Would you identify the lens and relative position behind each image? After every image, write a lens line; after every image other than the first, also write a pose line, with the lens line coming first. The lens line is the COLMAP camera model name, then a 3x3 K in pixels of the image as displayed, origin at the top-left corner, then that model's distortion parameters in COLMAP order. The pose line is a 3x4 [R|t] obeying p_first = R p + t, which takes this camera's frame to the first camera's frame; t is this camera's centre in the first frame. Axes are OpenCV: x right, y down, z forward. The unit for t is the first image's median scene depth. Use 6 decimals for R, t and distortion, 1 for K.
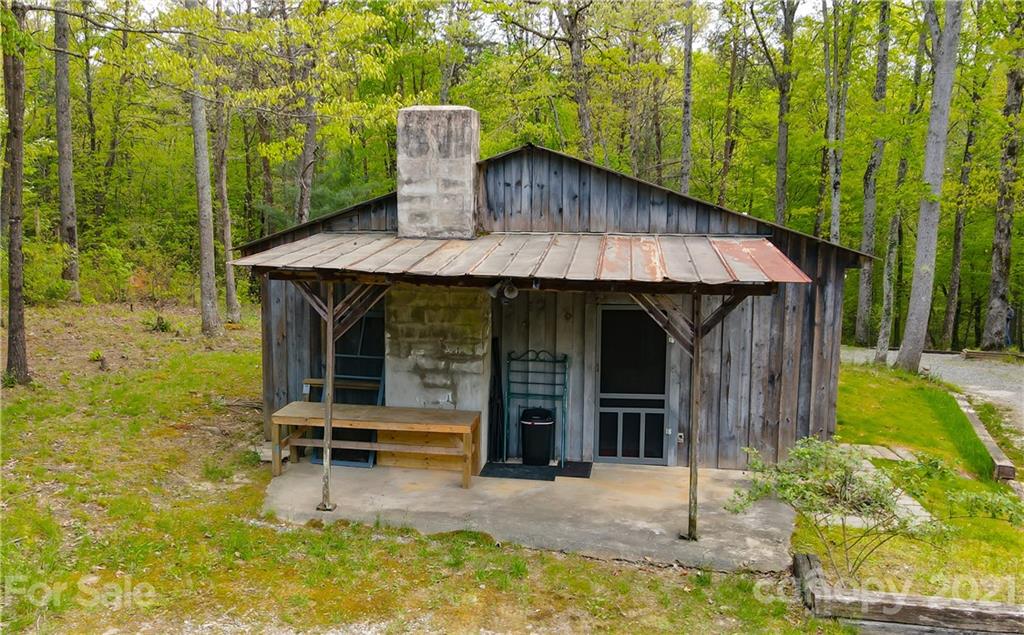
lens RADIAL K [[736.1, 0, 511.4], [0, 736.1, 314.5], [0, 0, 1]] dist [0.010551, 0.006661]
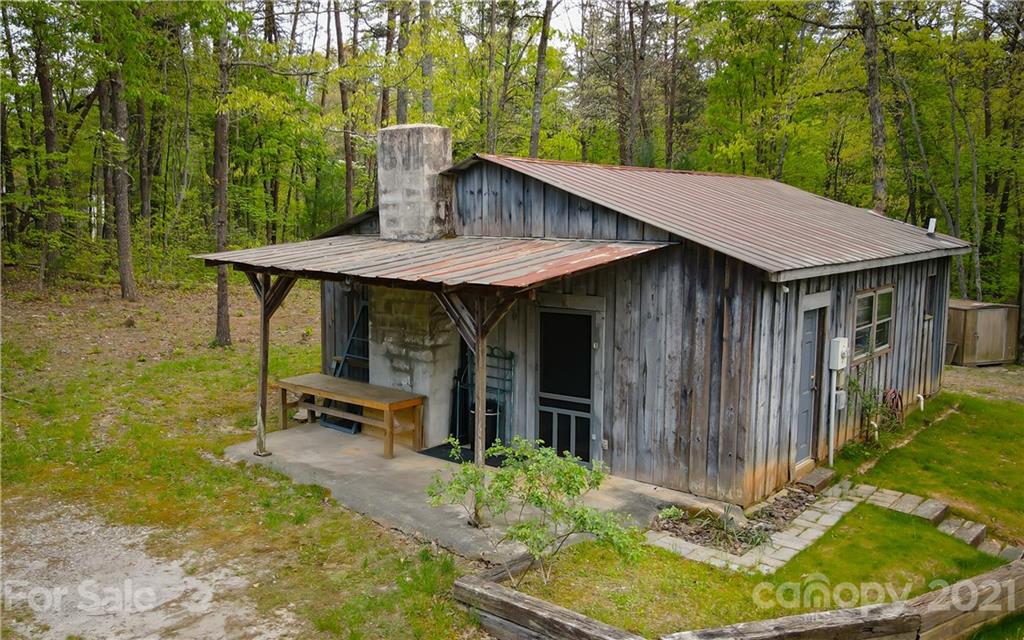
lens RADIAL K [[732.7, 0, 512.5], [0, 732.7, 319.8], [0, 0, 1]] dist [0.012032, 0.000118]
pose [[0.899069, 0.062041, -0.433388, 0.553675], [-0.061954, 0.997976, 0.014338, -0.007840], [0.433400, 0.013959, 0.901093, 0.050310]]
